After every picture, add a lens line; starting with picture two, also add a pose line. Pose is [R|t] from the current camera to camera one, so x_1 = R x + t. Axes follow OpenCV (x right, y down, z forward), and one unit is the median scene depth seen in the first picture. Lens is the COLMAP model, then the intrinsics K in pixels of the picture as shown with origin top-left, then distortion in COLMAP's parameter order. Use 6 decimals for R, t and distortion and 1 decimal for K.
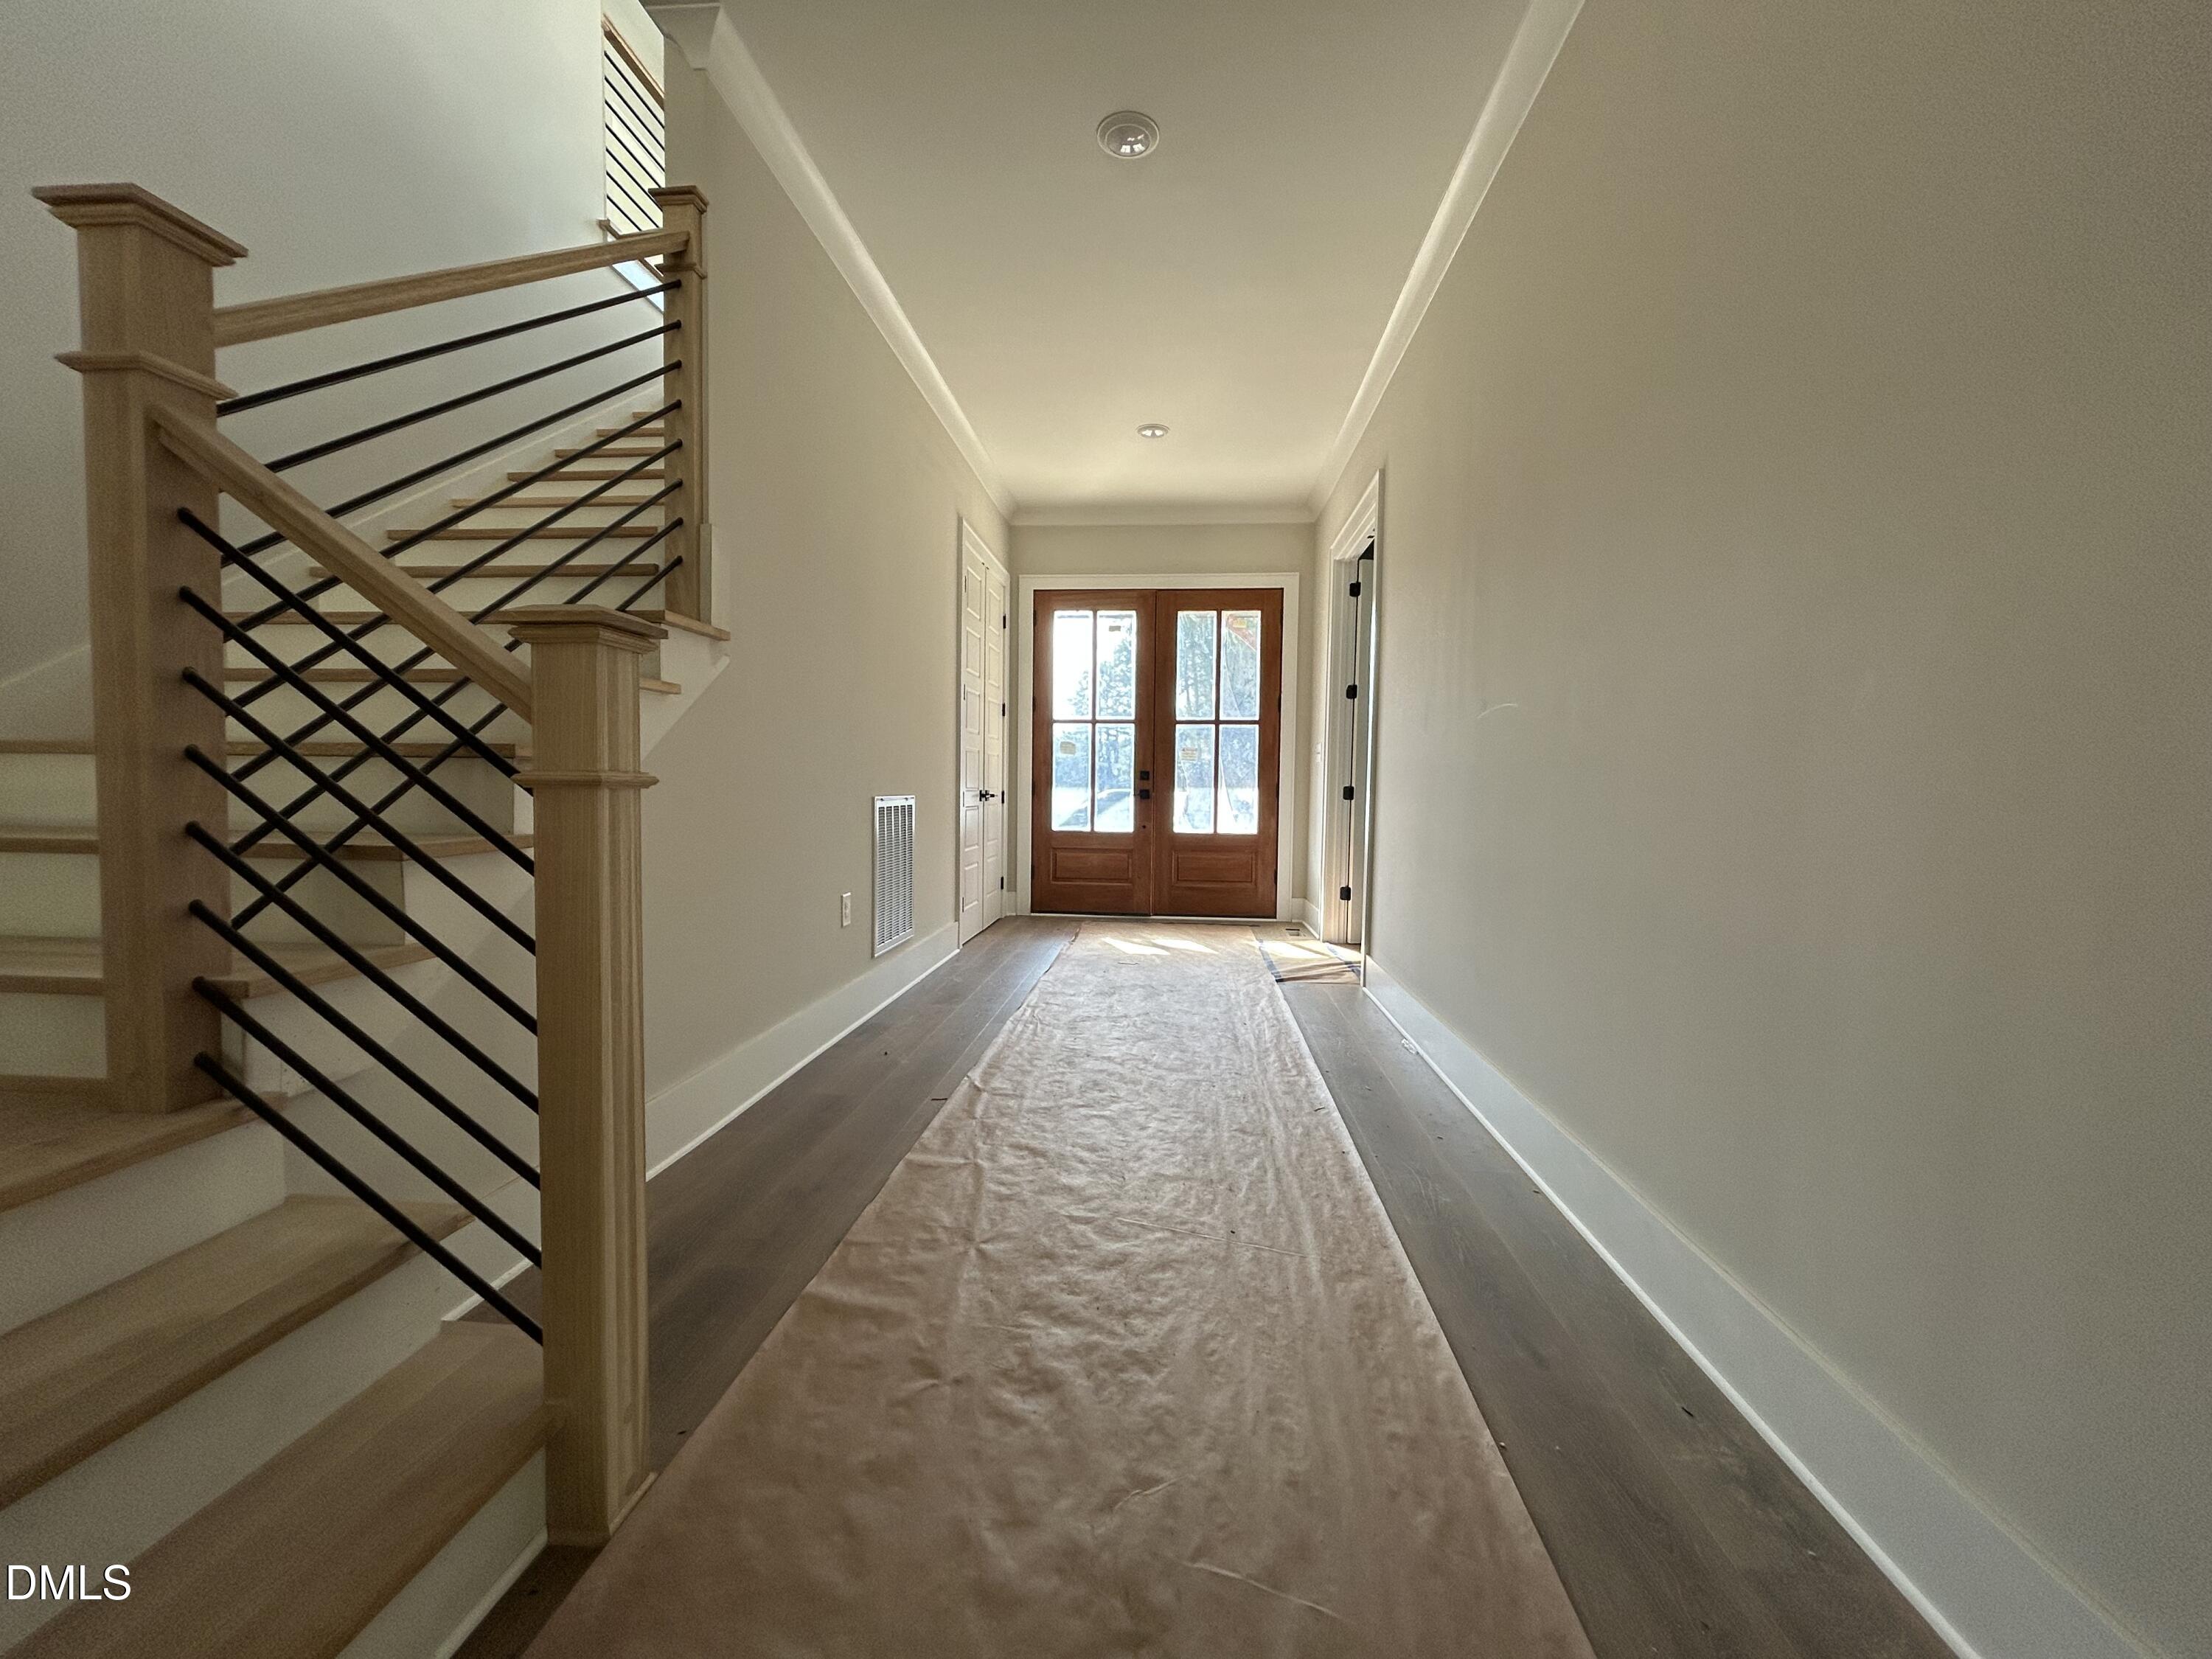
lens RADIAL K [[894.8, 0, 1109.0], [0, 894.8, 822.9], [0, 0, 1]] dist [0.000137, 0.000297]
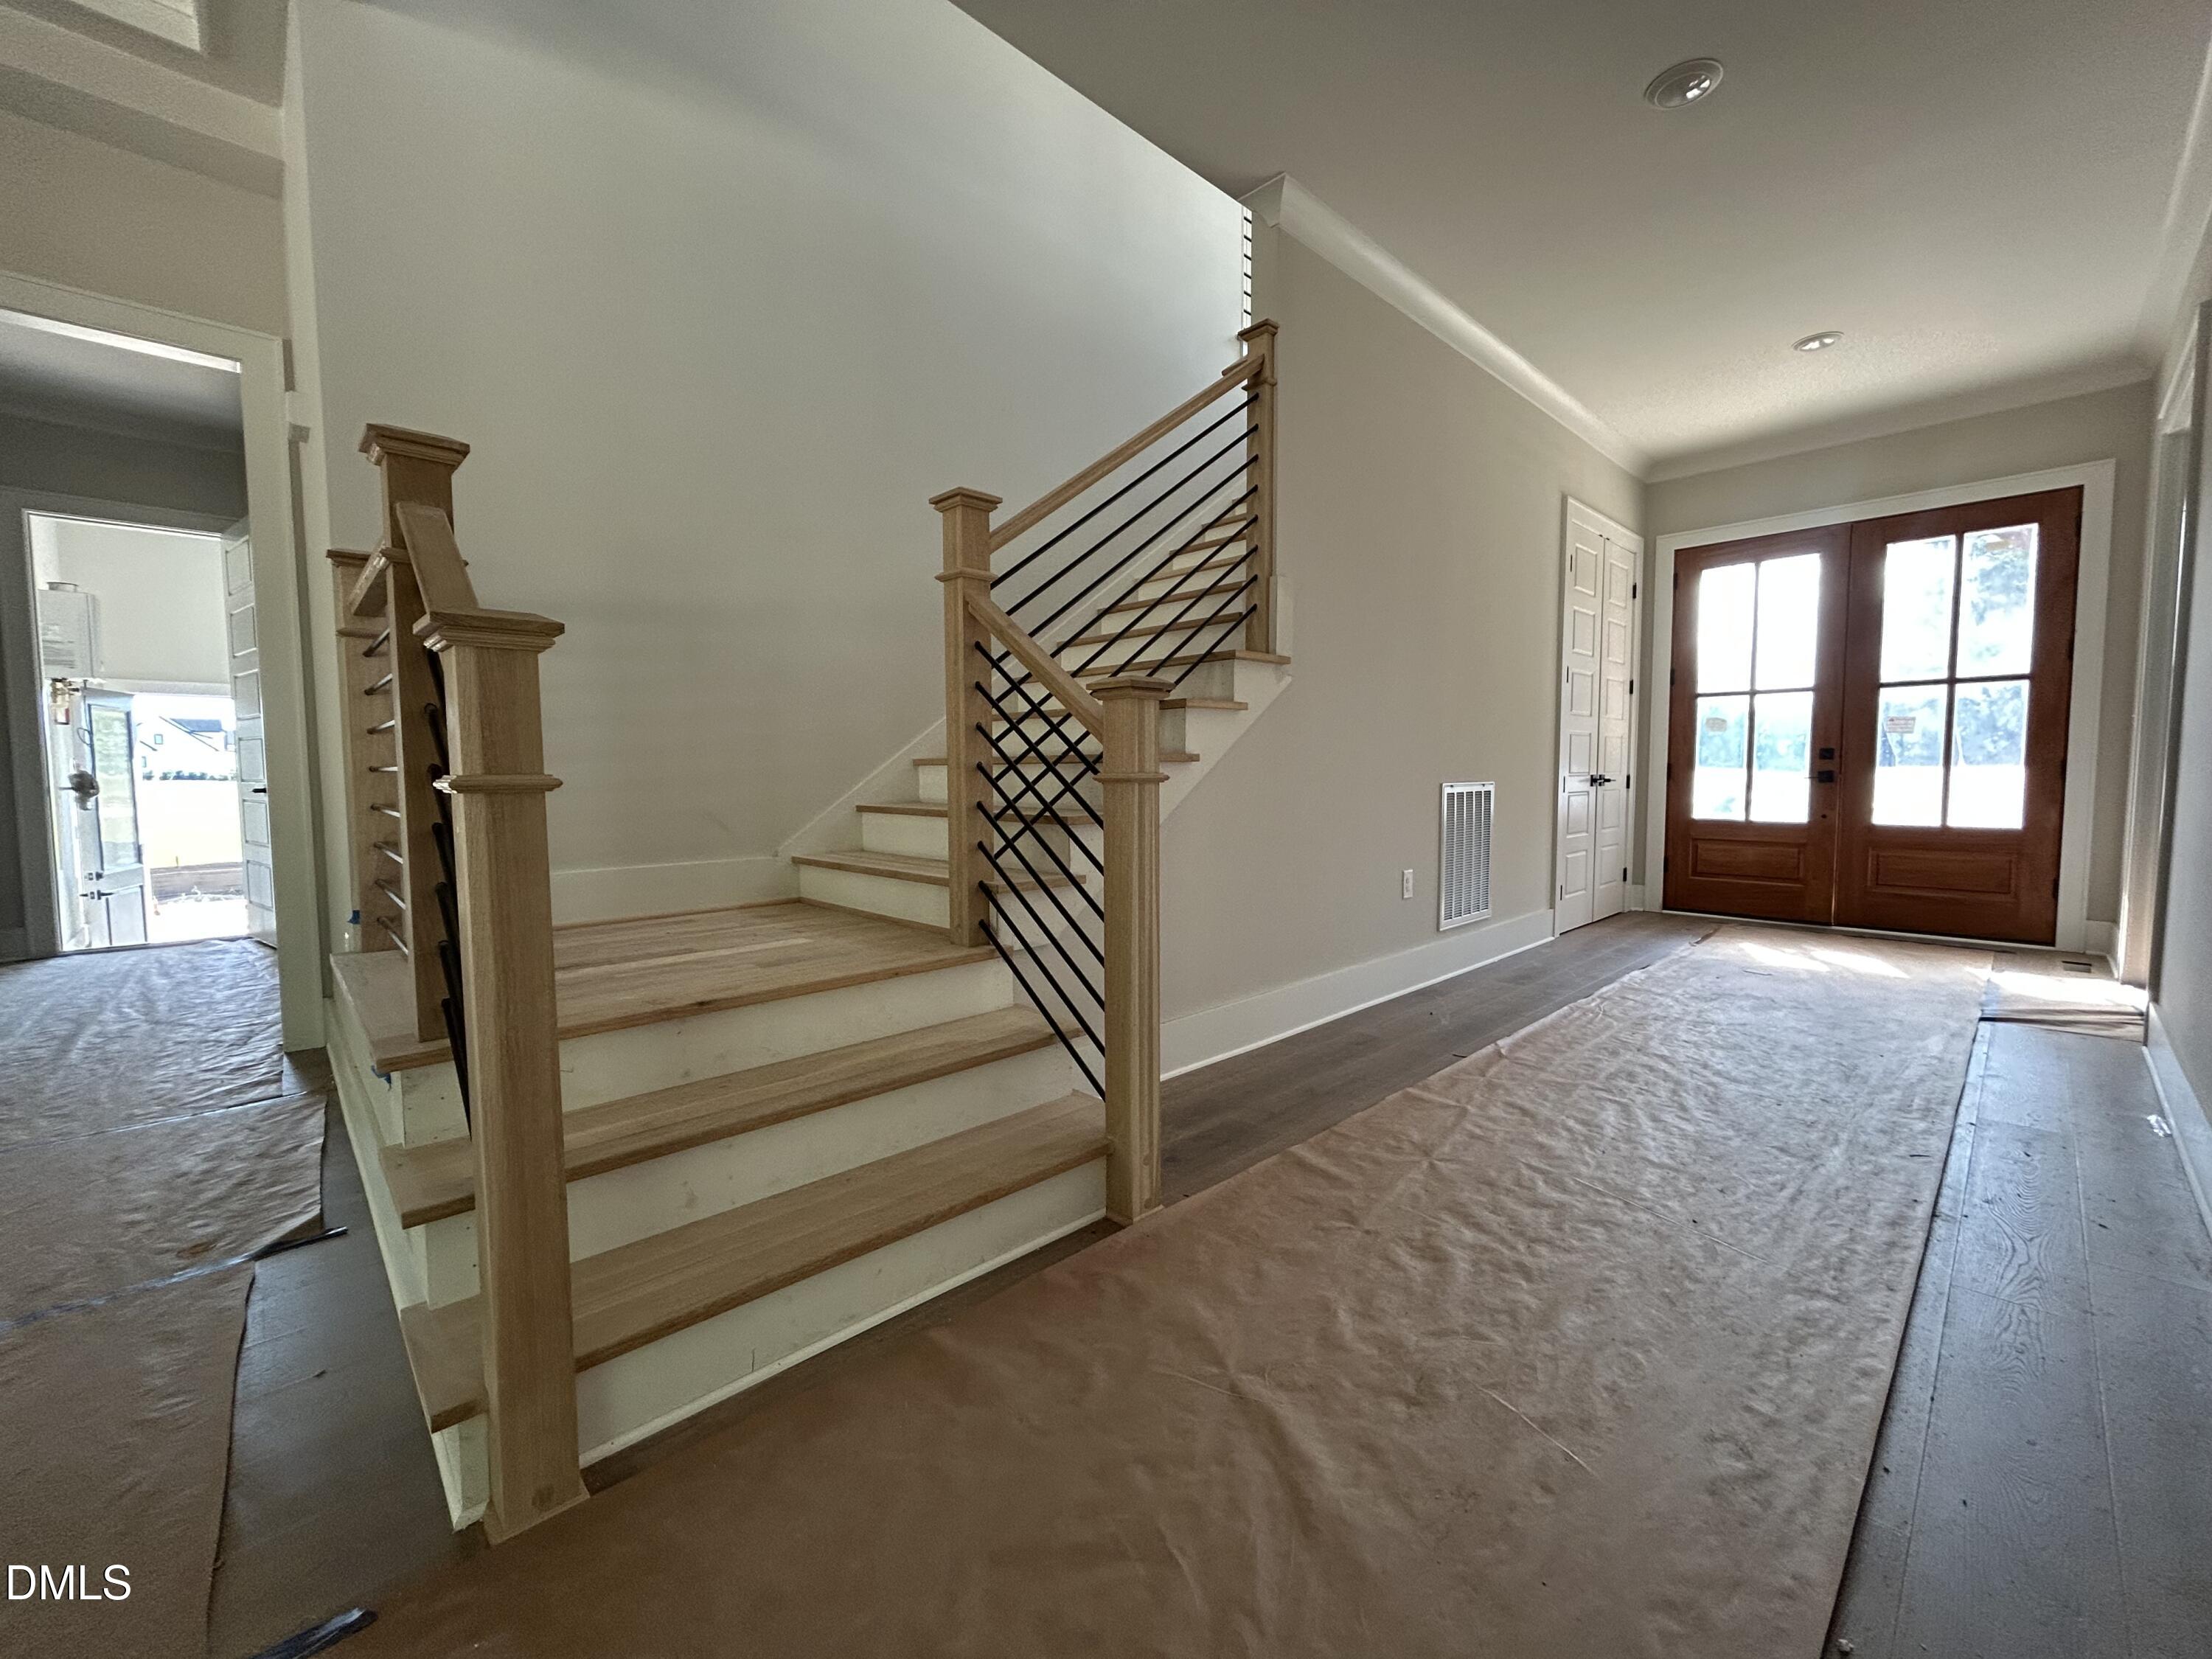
lens RADIAL K [[894.8, 0, 1109.0], [0, 894.8, 822.9], [0, 0, 1]] dist [0.000137, 0.000297]
pose [[0.752617, 0.022684, -0.658068, 0.231893], [-0.011236, 0.999703, 0.021609, -0.000560], [0.658363, -0.008869, 0.752649, -0.138116]]
